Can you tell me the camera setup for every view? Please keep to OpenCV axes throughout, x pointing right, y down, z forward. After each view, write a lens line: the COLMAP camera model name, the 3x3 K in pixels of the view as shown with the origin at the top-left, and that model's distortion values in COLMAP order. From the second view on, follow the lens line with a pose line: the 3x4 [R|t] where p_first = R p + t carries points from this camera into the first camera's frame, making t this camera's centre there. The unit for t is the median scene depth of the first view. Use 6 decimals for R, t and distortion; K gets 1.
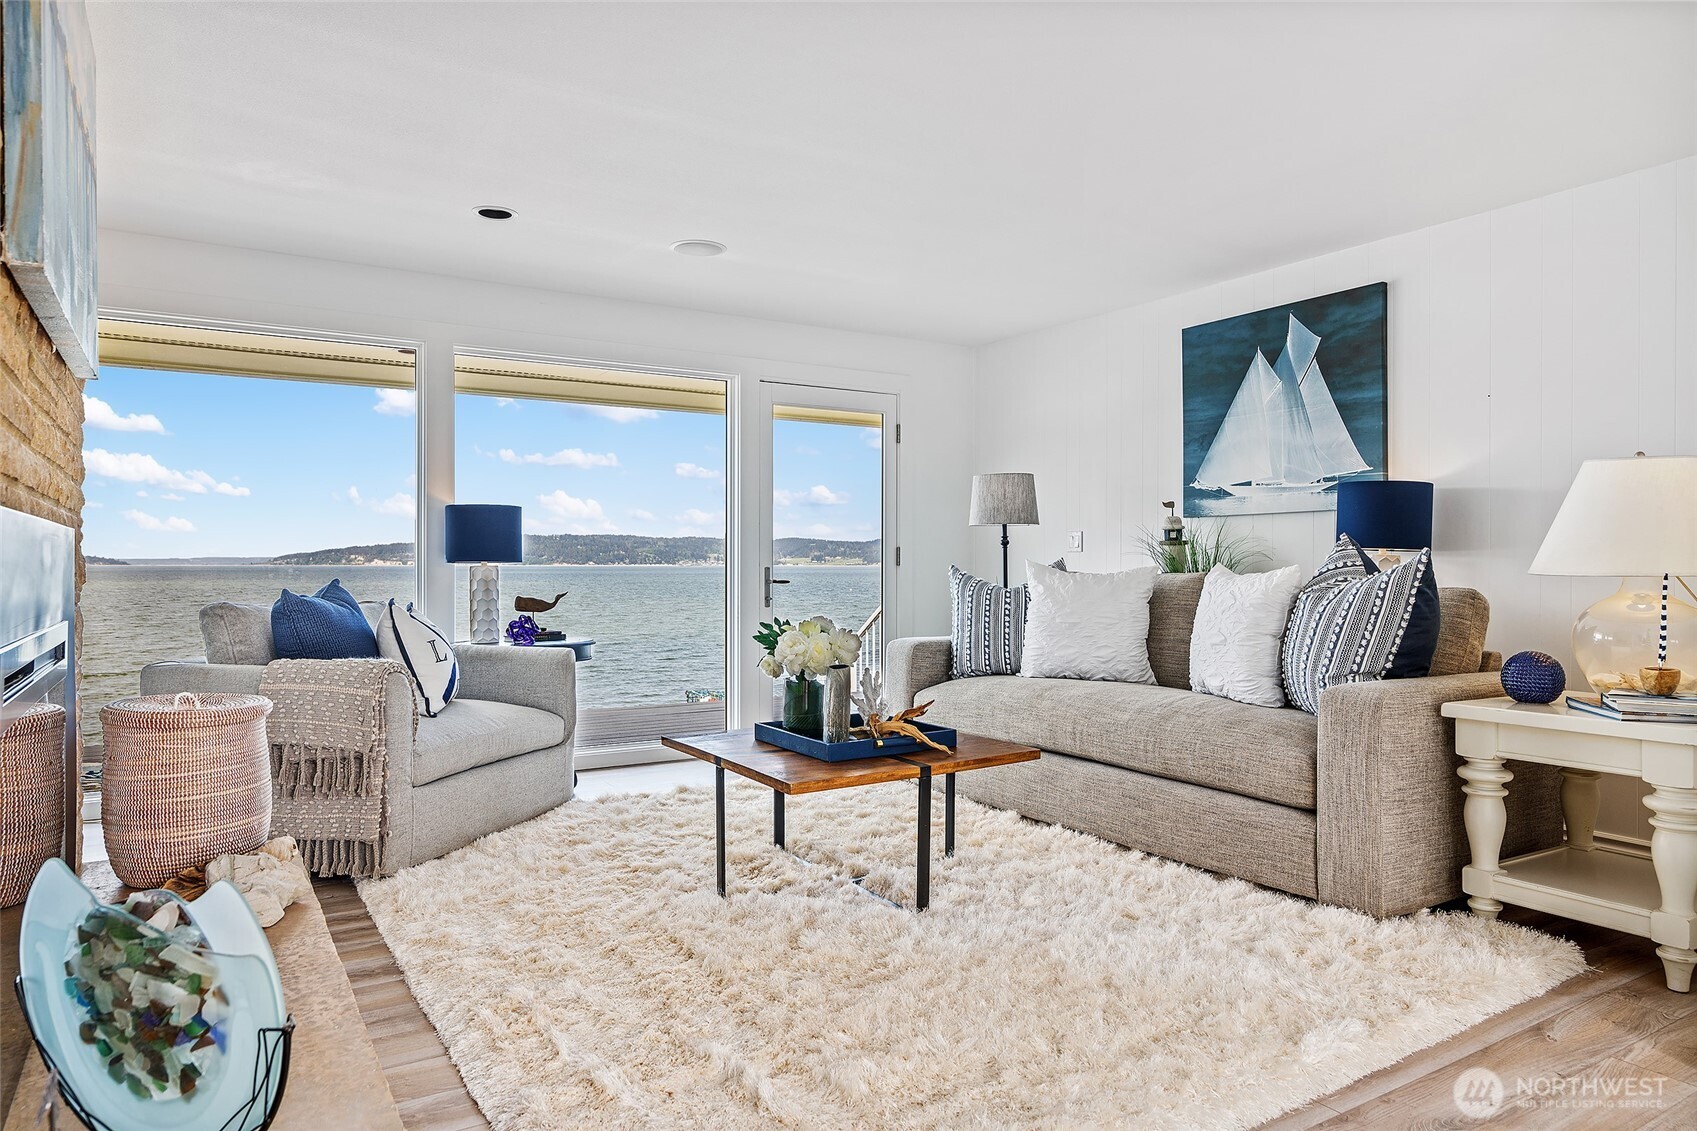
lens RADIAL K [[1066.7, 0, 849.0], [0, 1066.7, 556.3], [0, 0, 1]] dist [0.000430, -0.001042]
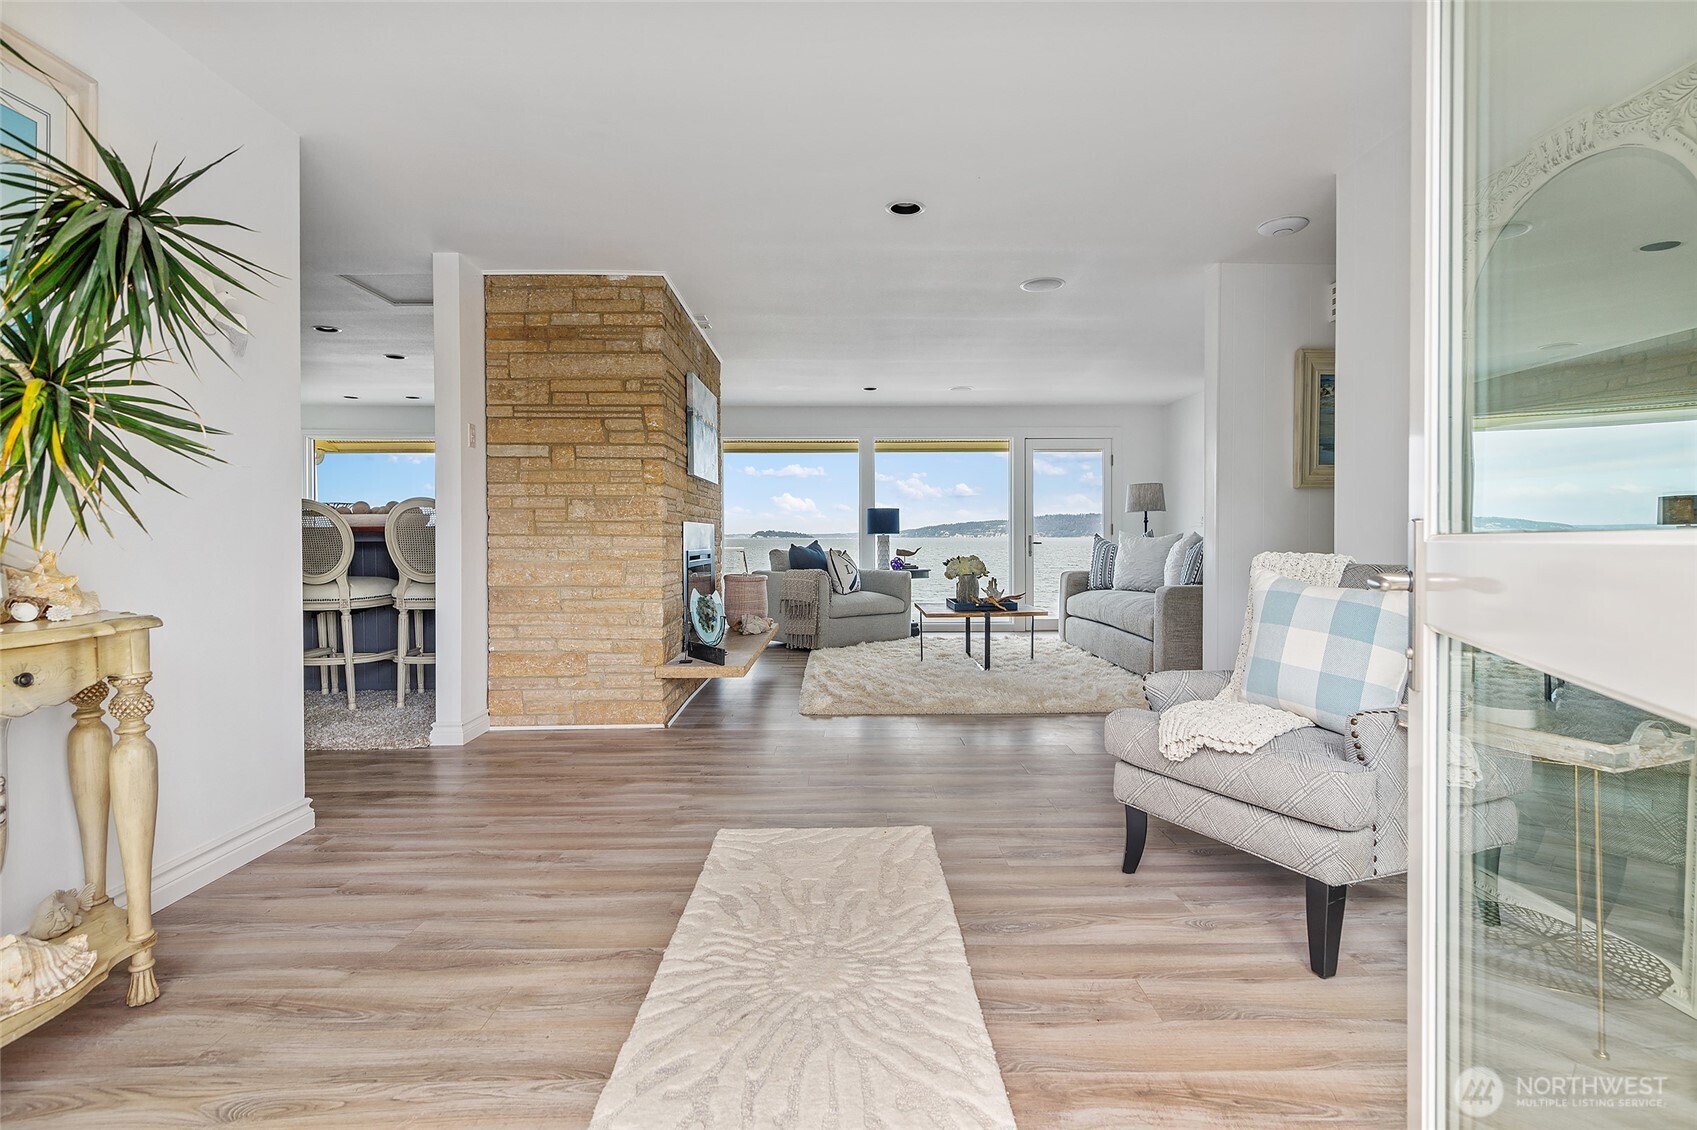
lens RADIAL K [[811.8, 0, 853.2], [0, 811.8, 538.6], [0, 0, 1]] dist [0.000998, -0.000021]
pose [[0.855035, -0.002608, -0.518564, 0.538274], [0.007879, 0.999937, 0.007964, 0.002283], [0.518510, -0.010895, 0.855002, -0.543291]]
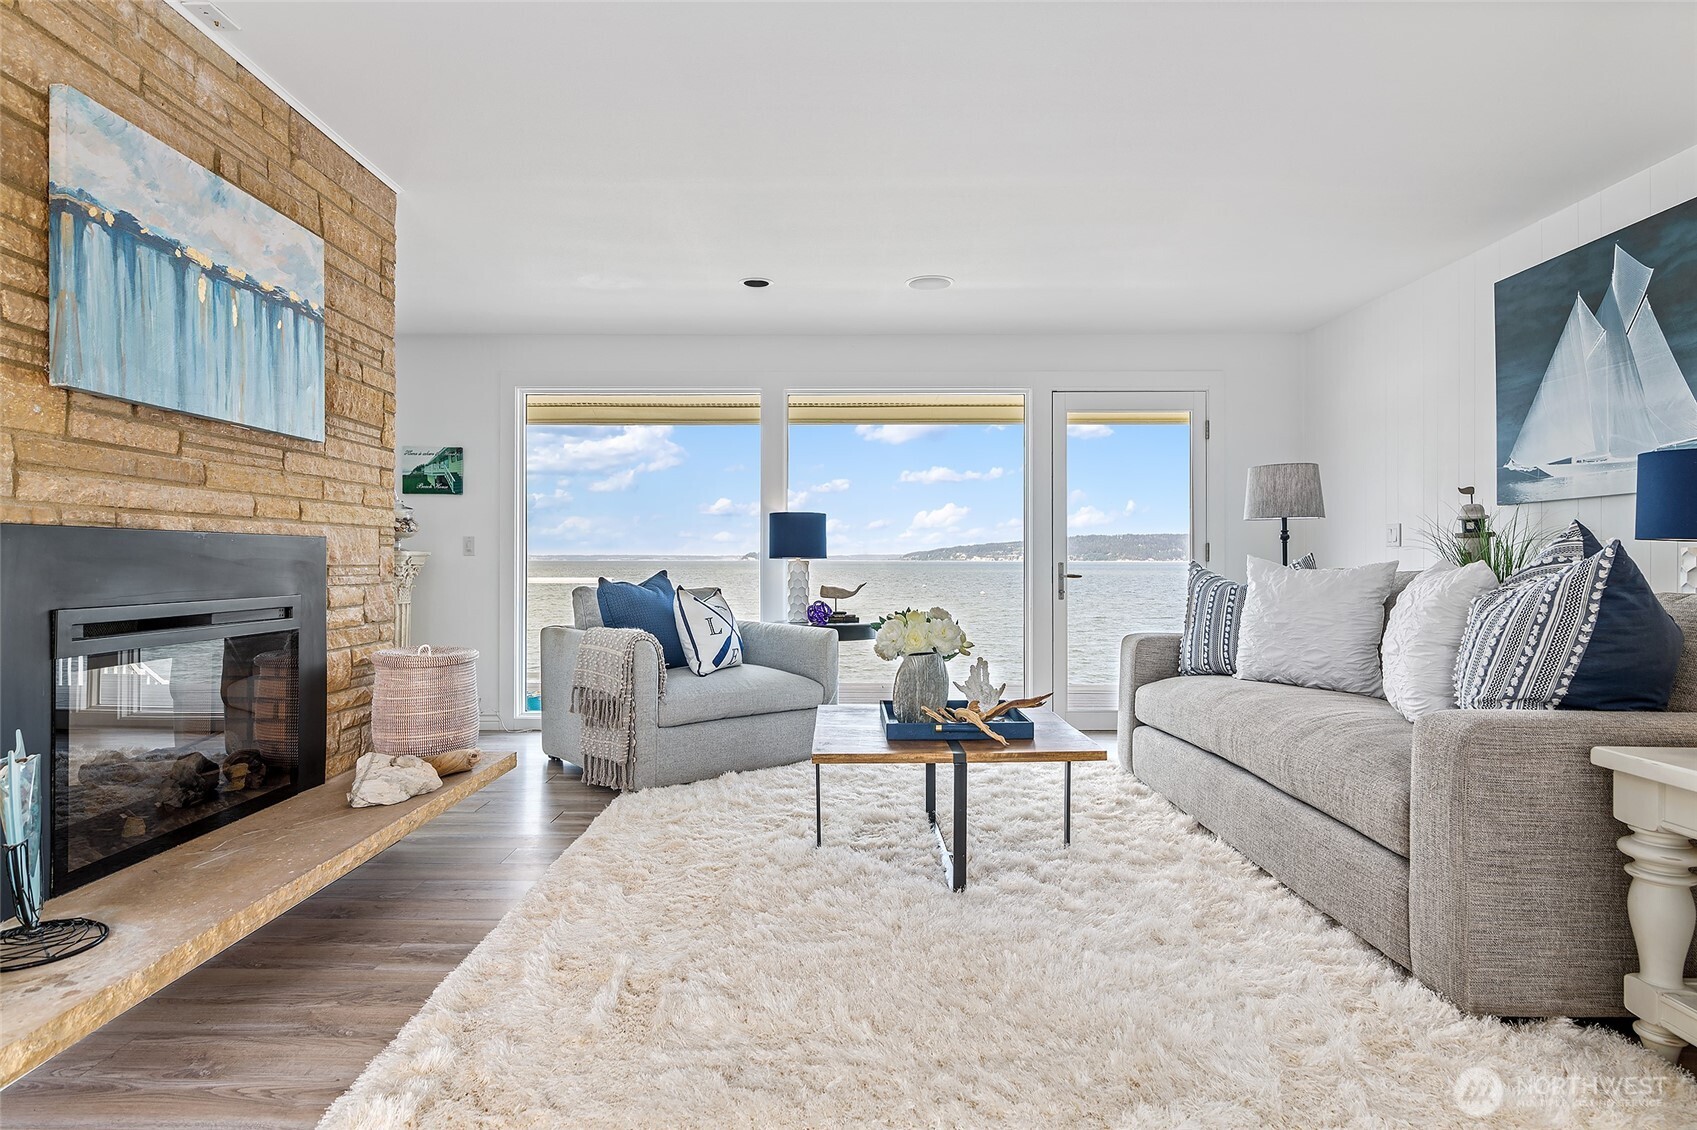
lens RADIAL K [[920.1, 0, 837.8], [0, 920.1, 549.6], [0, 0, 1]] dist [-0.000913, -0.000652]
pose [[0.844173, -0.004972, -0.536048, 0.306766], [0.002811, 0.999984, -0.004848, 0.001370], [0.536064, 0.002586, 0.844173, 0.119190]]
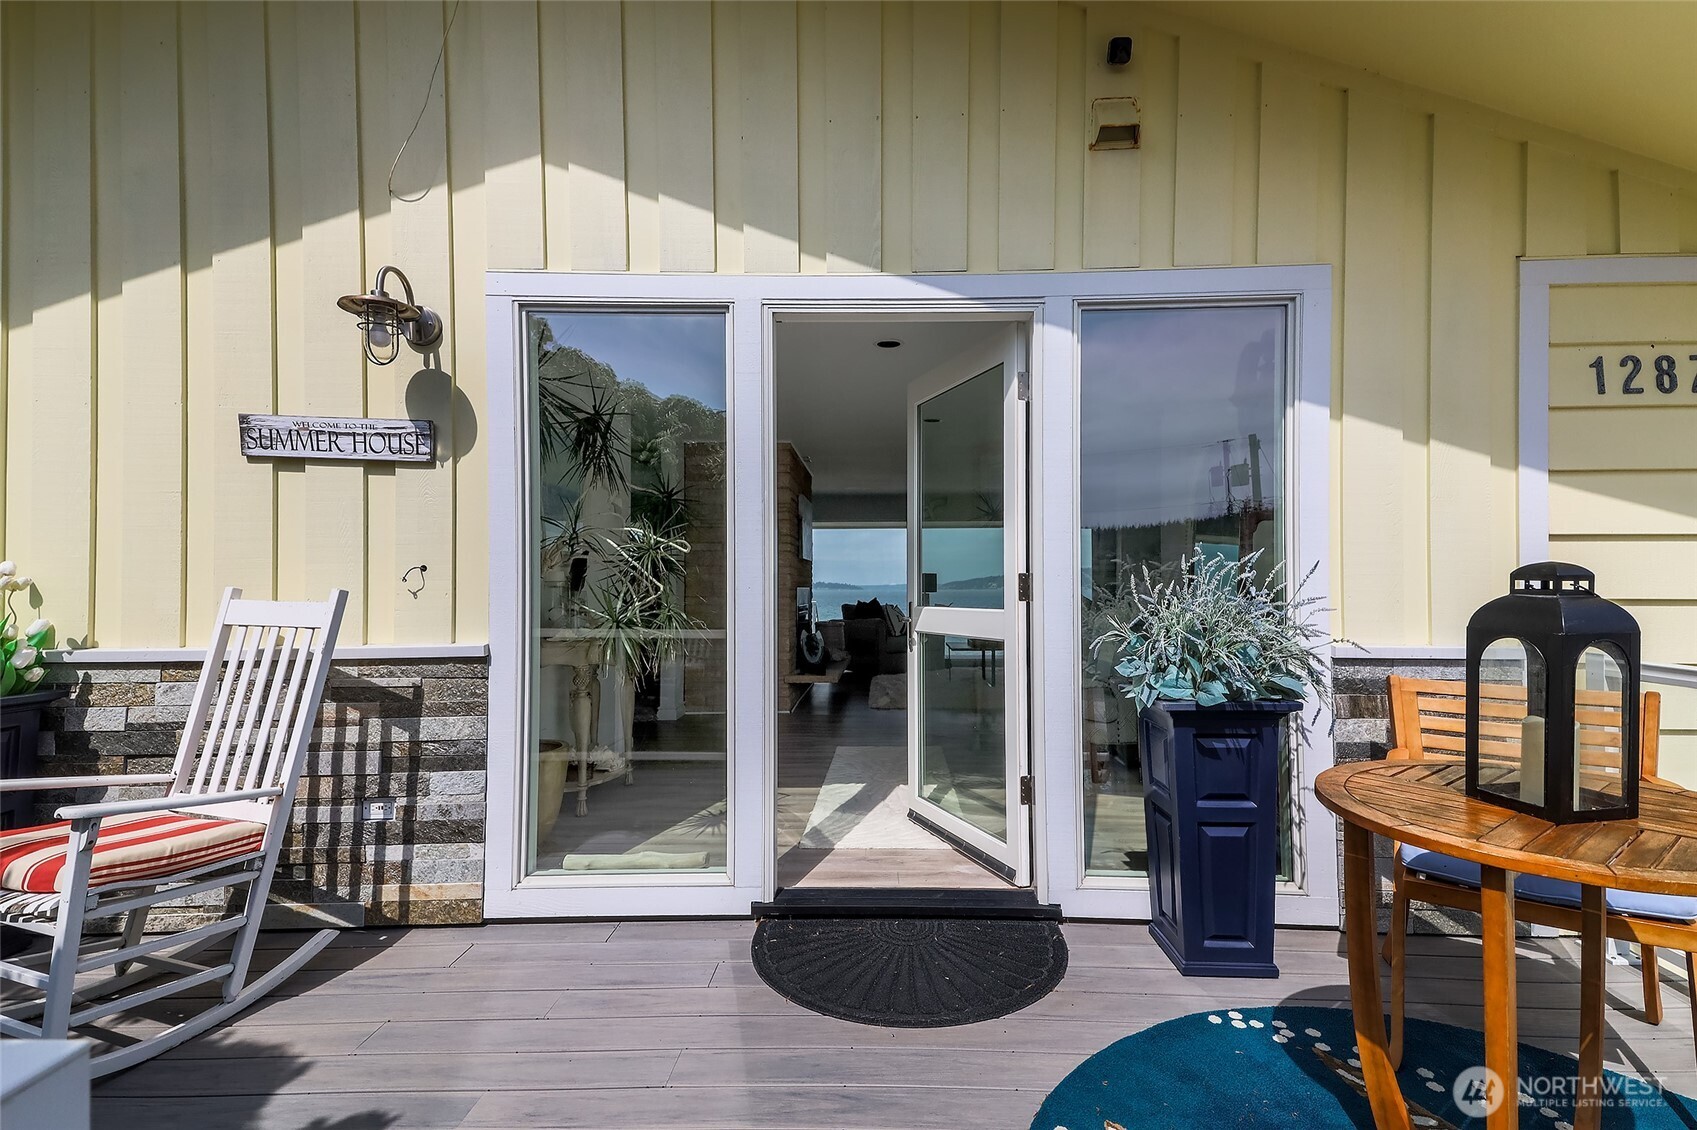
lens RADIAL K [[800.3, 0, 861.8], [0, 800.3, 569.5], [0, 0, 1]] dist [0.005692, -0.000075]
pose [[0.828179, -0.016425, -0.560223, 0.851753], [0.007915, 0.999814, -0.017612, -0.021509], [0.560408, 0.010152, 0.828155, -1.066014]]
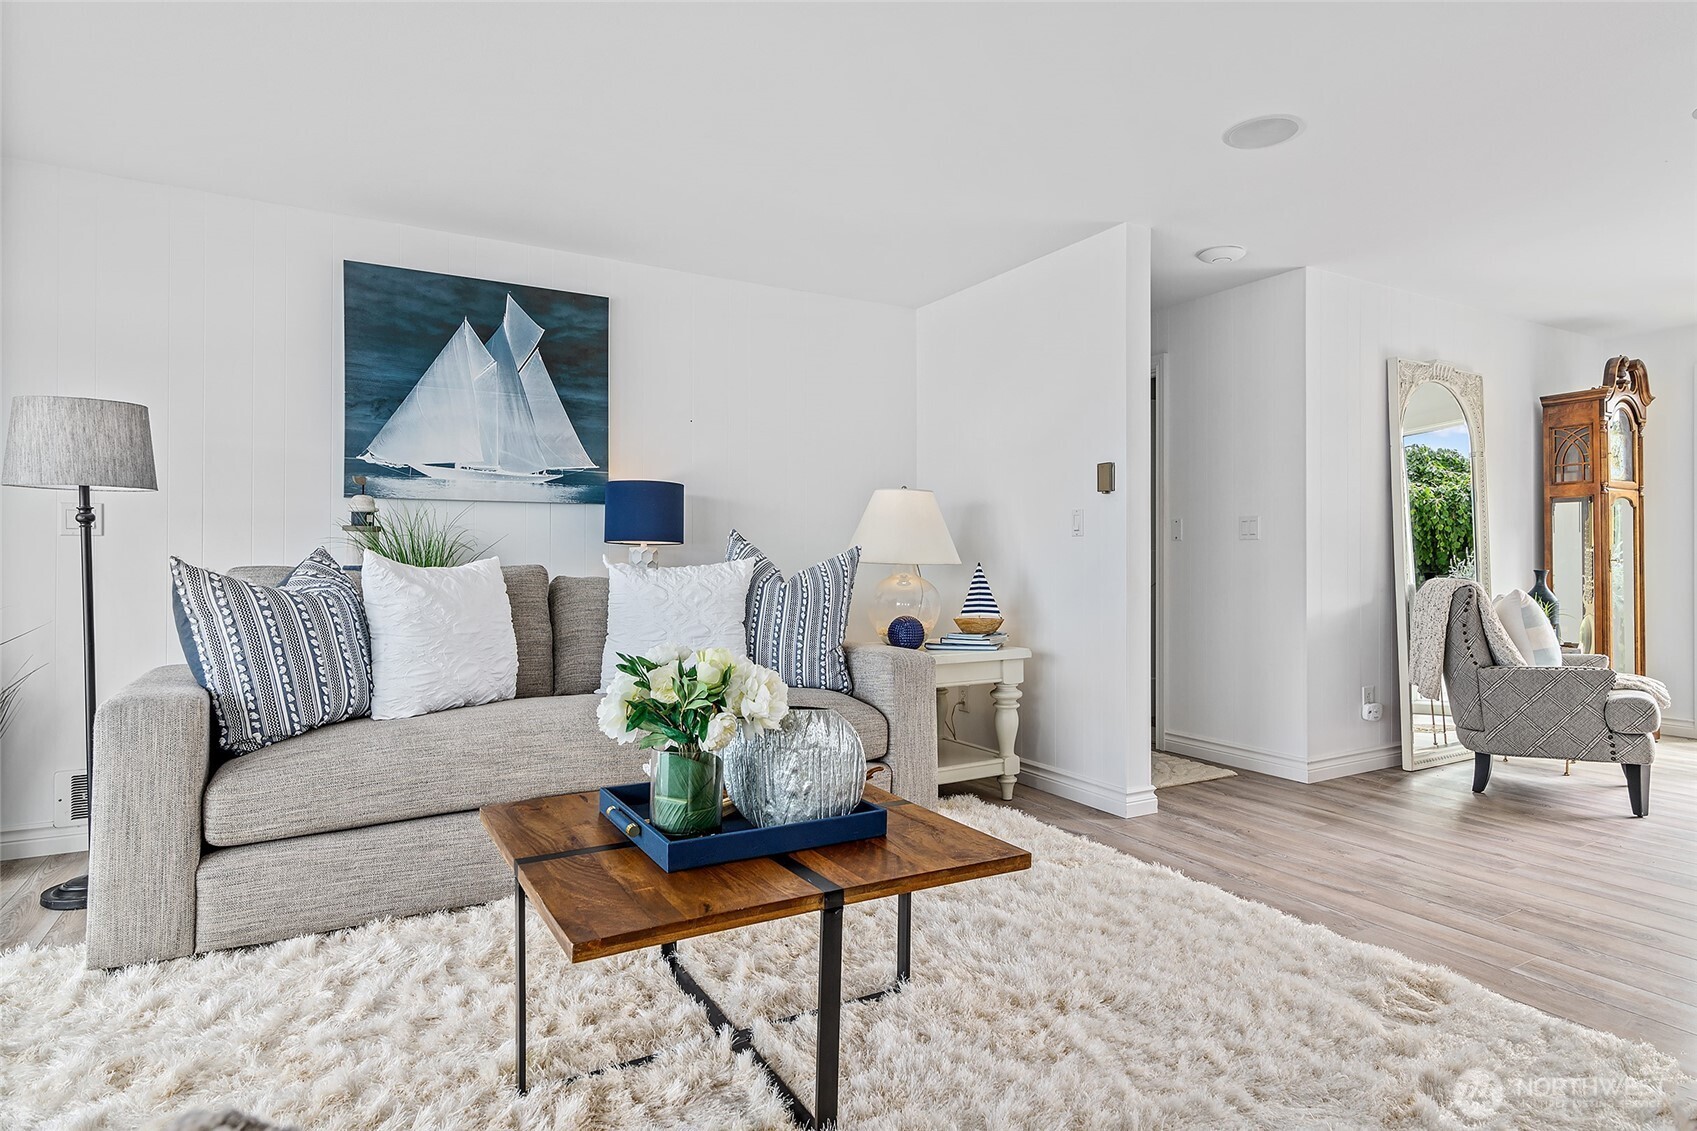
lens RADIAL K [[926.9, 0, 880.7], [0, 926.9, 560.5], [0, 0, 1]] dist [-0.000061, 0.000057]
pose [[0.023949, -0.005021, 0.999701, -0.434358], [-0.010618, 0.999930, 0.005276, 0.004093], [-0.999657, -0.010741, 0.023894, 0.678987]]
